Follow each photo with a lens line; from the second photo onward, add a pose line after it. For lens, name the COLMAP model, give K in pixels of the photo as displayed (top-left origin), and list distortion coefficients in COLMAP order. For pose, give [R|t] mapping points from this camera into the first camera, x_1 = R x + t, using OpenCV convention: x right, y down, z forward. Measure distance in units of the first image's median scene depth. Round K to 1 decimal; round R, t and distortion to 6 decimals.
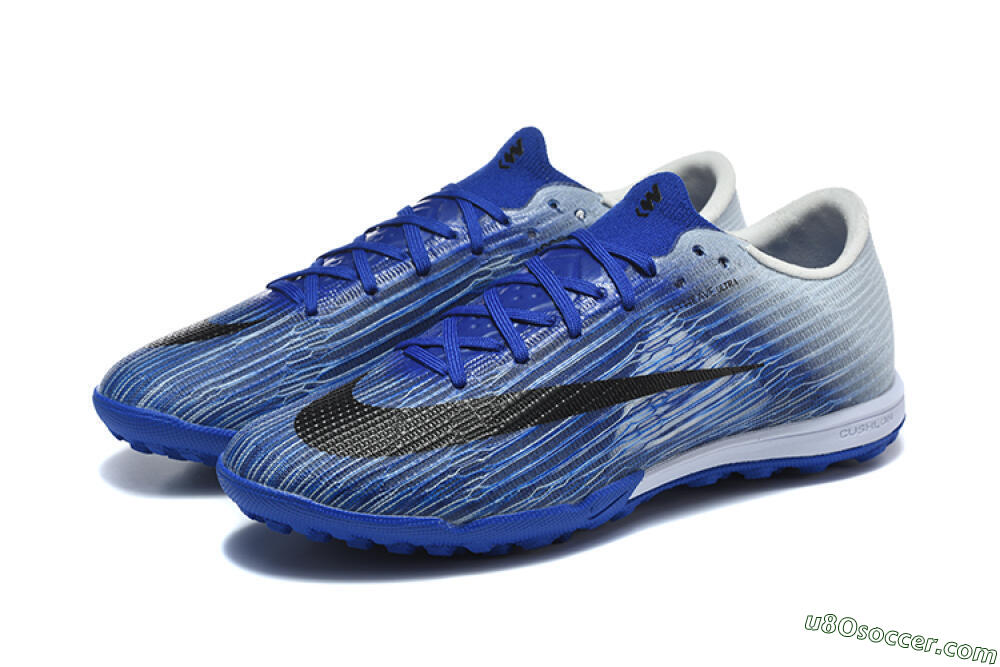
lens RADIAL K [[2585.9, 0, 500.0], [0, 2585.9, 333.5], [0, 0, 1]] dist [-0.013253, 0.657182]
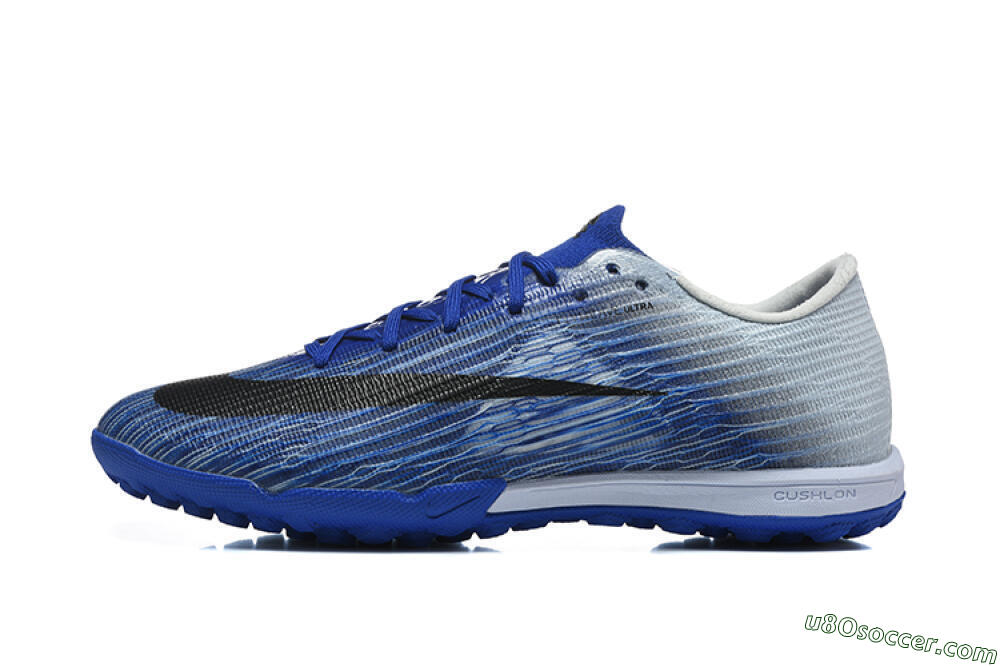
lens RADIAL K [[2585.9, 0, 500.0], [0, 2585.9, 333.5], [0, 0, 1]] dist [-0.013253, 0.657182]
pose [[0.904420, 0.047127, -0.424032, 0.451073], [-0.147519, 0.967121, -0.207158, 0.196955], [0.400327, 0.249911, 0.881636, 0.159983]]
